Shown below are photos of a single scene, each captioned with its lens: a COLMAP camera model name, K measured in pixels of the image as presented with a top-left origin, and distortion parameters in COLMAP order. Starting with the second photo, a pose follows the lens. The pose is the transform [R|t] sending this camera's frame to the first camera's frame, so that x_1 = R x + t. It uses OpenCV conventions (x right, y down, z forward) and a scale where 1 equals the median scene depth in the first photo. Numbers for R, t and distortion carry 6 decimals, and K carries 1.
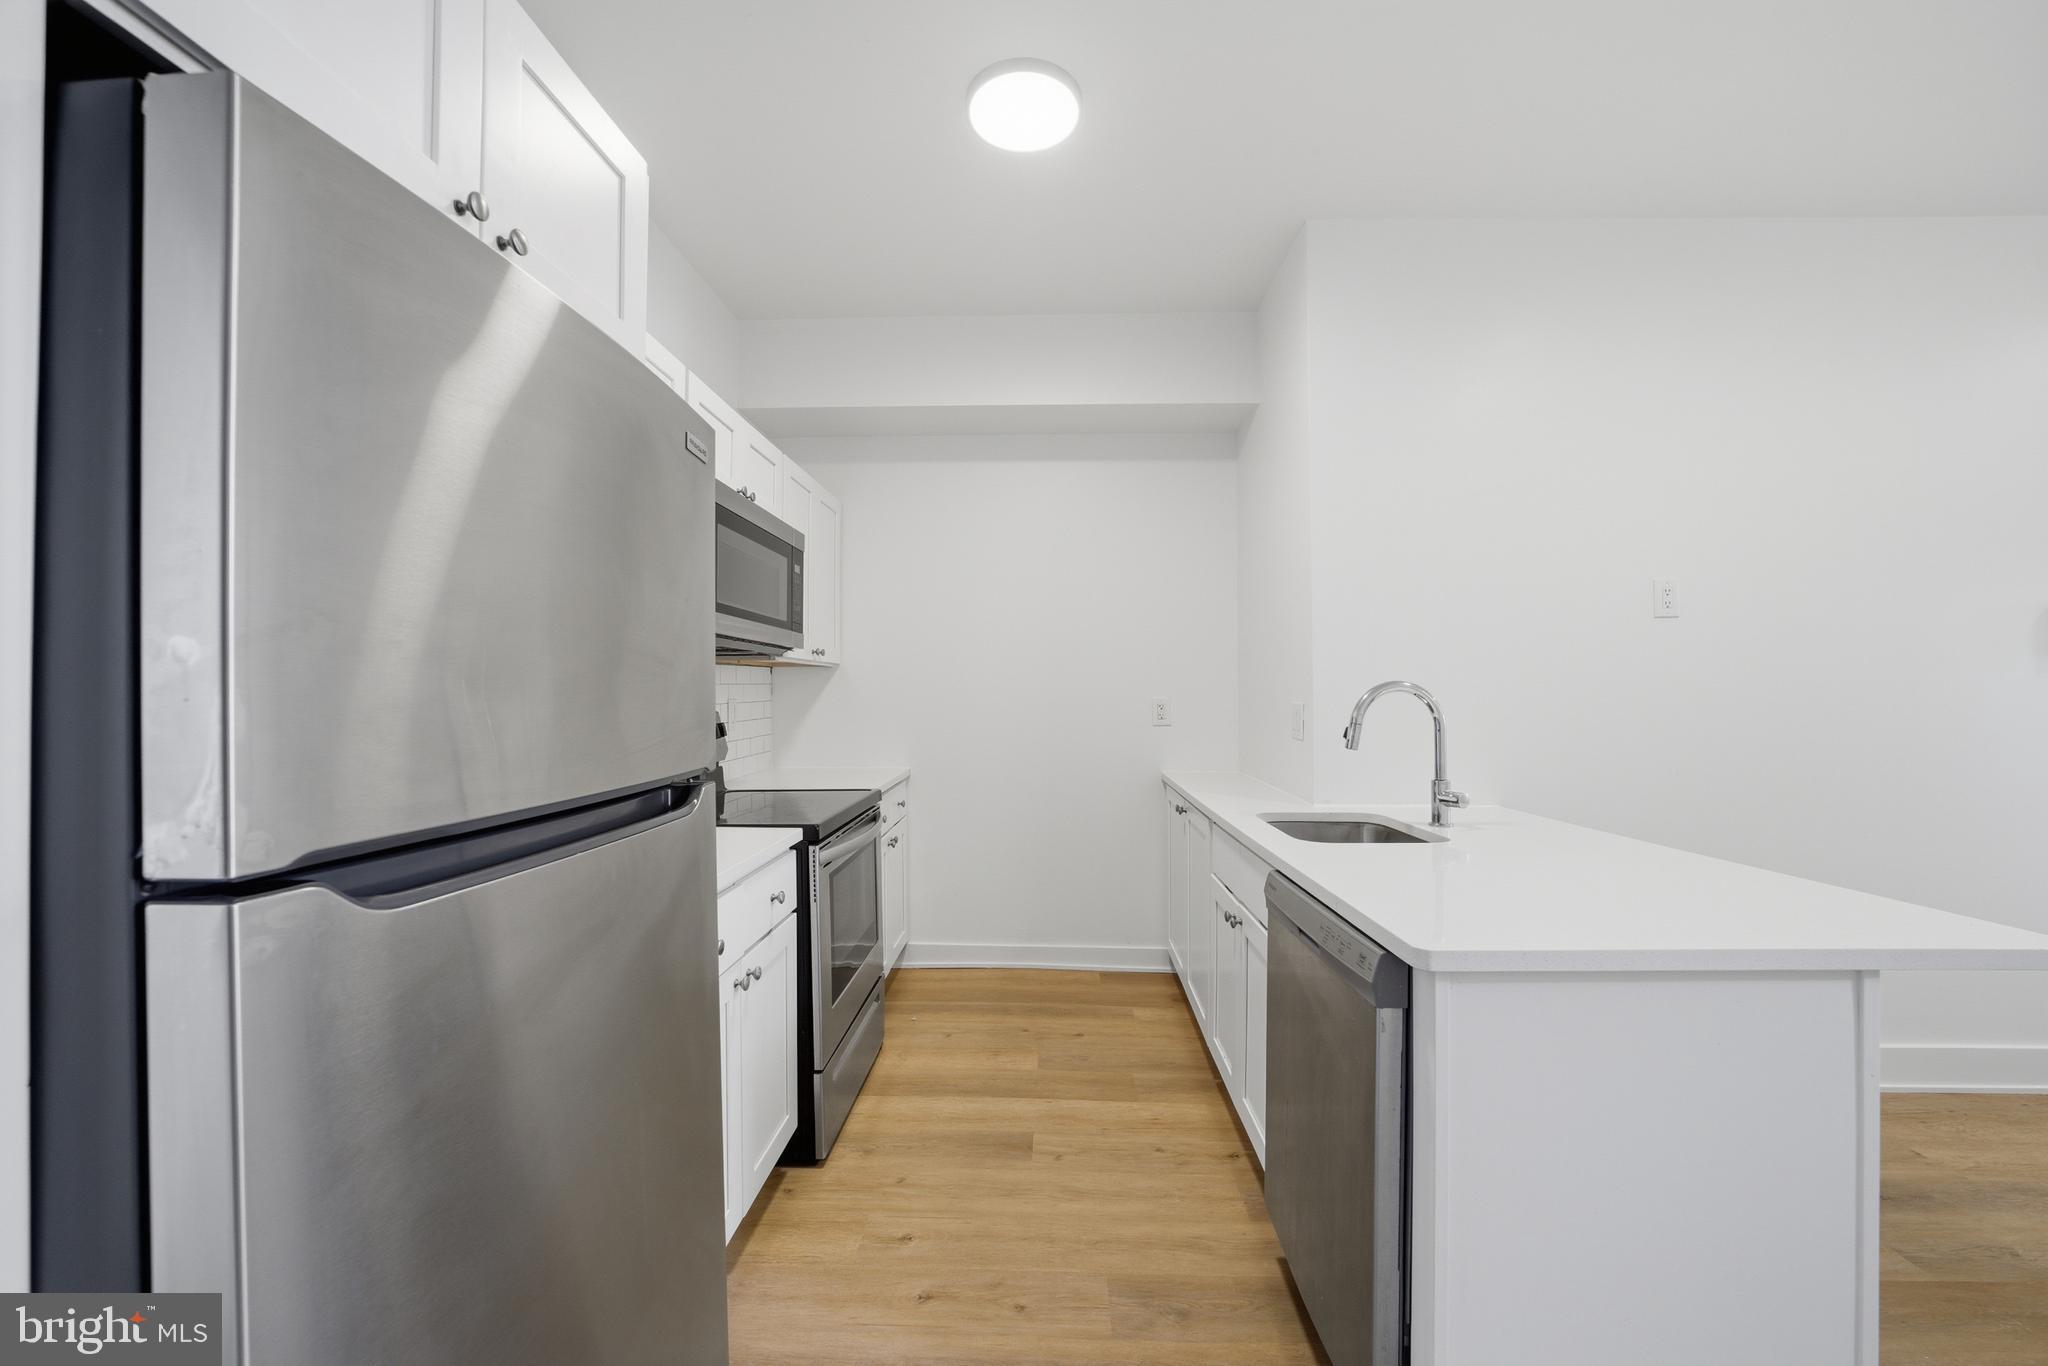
lens RADIAL K [[803.1, 0, 1025.8], [0, 803.1, 688.8], [0, 0, 1]] dist [-0.017385, 0.003192]
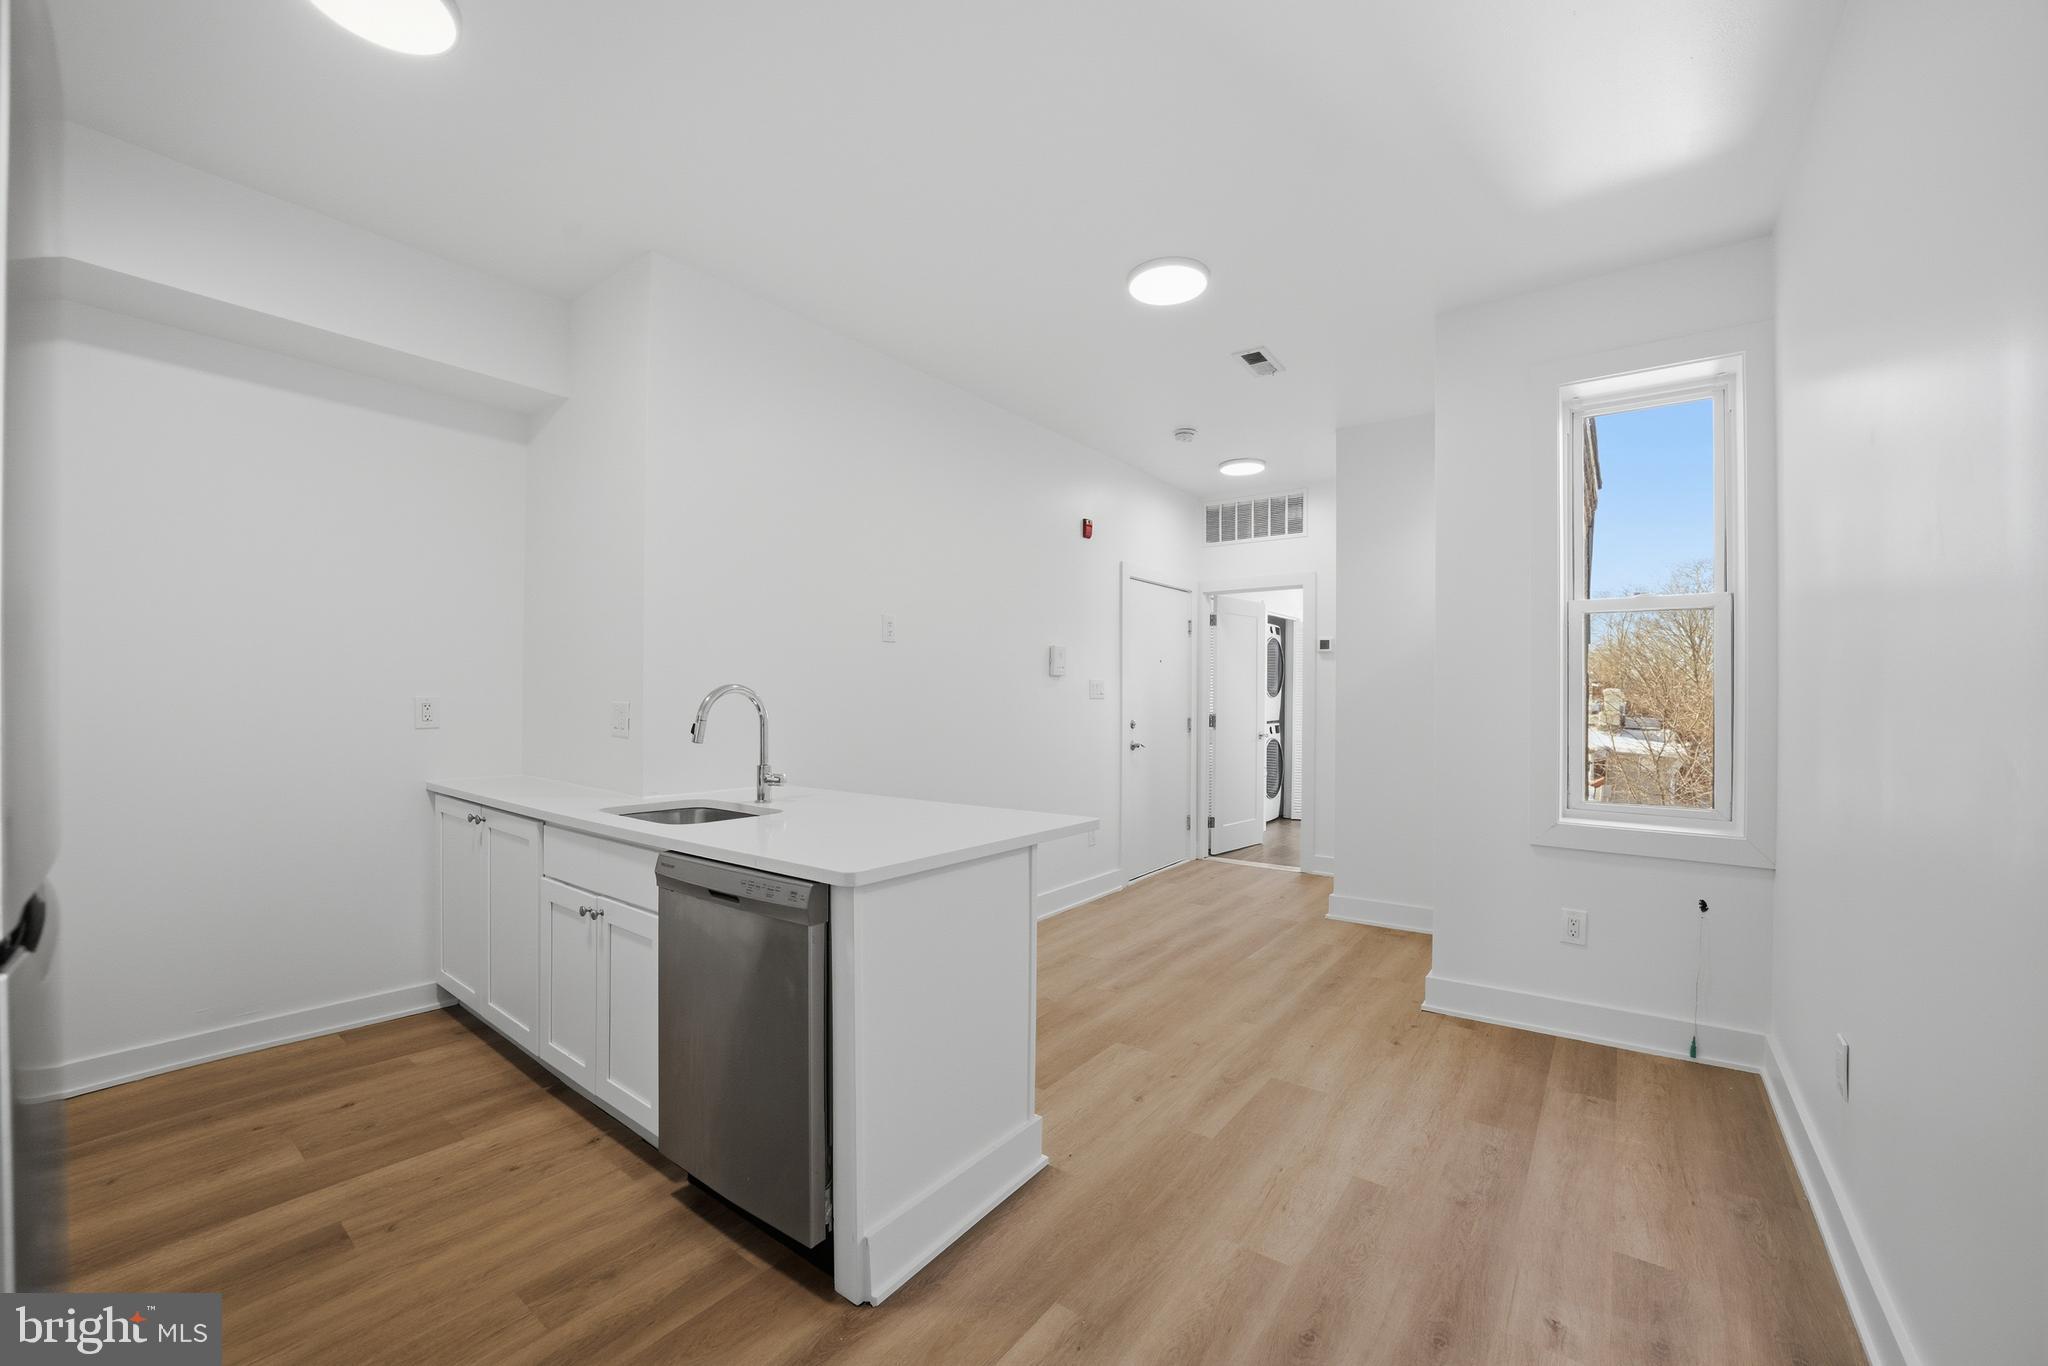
lens RADIAL K [[803.1, 0, 1027.0], [0, 803.1, 691.5], [0, 0, 1]] dist [-0.017385, 0.003192]
pose [[0.577330, 0.015168, 0.816370, -0.256491], [-0.015904, 0.999847, -0.007330, 0.002701], [-0.816356, -0.008752, 0.577482, -0.045645]]
